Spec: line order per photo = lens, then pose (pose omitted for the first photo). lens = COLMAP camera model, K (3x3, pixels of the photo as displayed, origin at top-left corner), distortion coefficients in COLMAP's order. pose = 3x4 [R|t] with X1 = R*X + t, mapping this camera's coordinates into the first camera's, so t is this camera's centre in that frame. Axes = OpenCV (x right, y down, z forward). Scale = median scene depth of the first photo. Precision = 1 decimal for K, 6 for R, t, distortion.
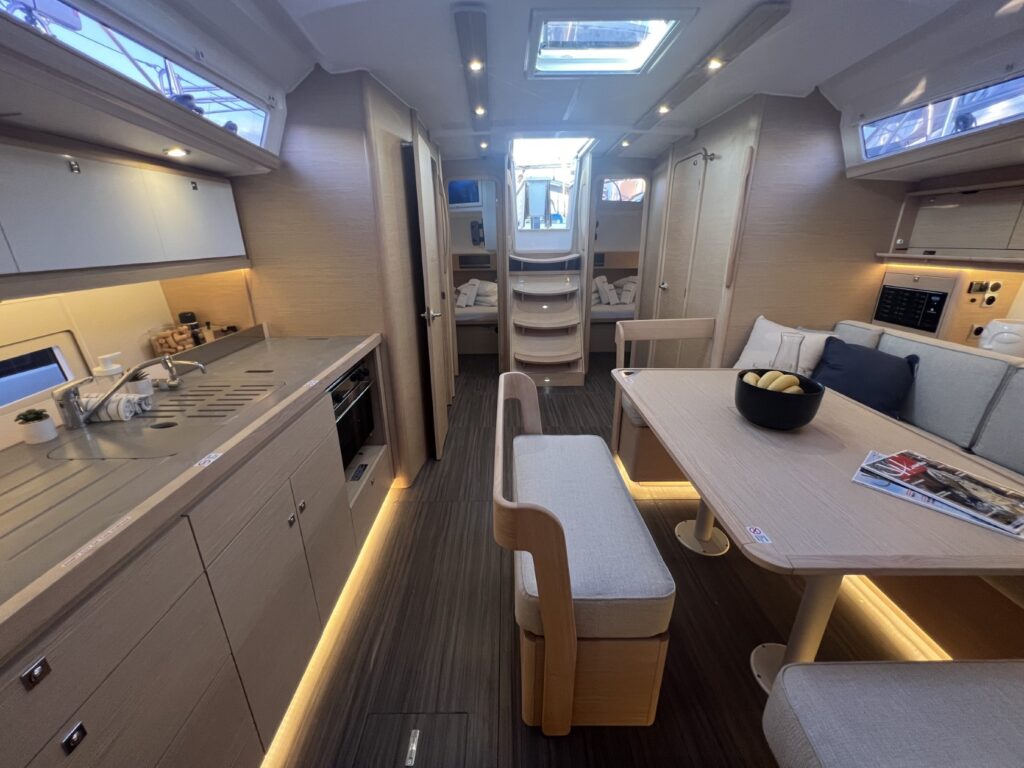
lens RADIAL K [[410.5, 0, 511.8], [0, 410.5, 386.9], [0, 0, 1]] dist [-0.006294, 0.002217]
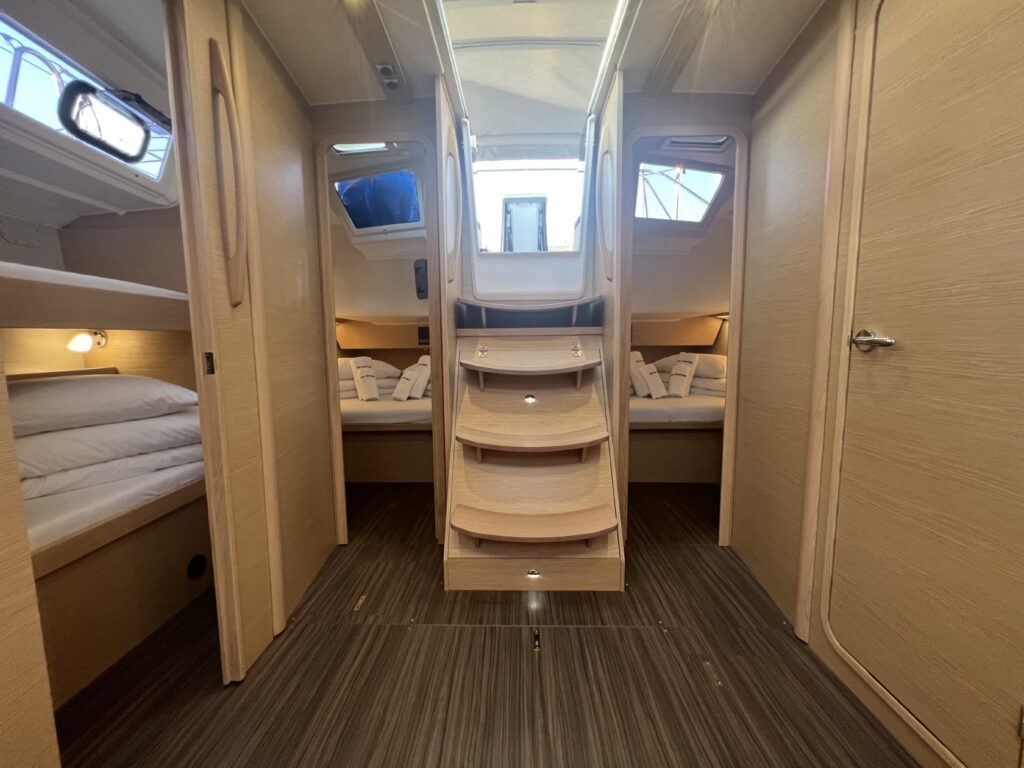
lens RADIAL K [[410.5, 0, 512.5], [0, 410.5, 382.2], [0, 0, 1]] dist [-0.006294, 0.002217]
pose [[0.999467, 0.006472, -0.031997, 0.074708], [-0.013909, 0.971153, -0.238051, -0.102874], [0.029533, 0.238369, 0.970726, 0.536538]]
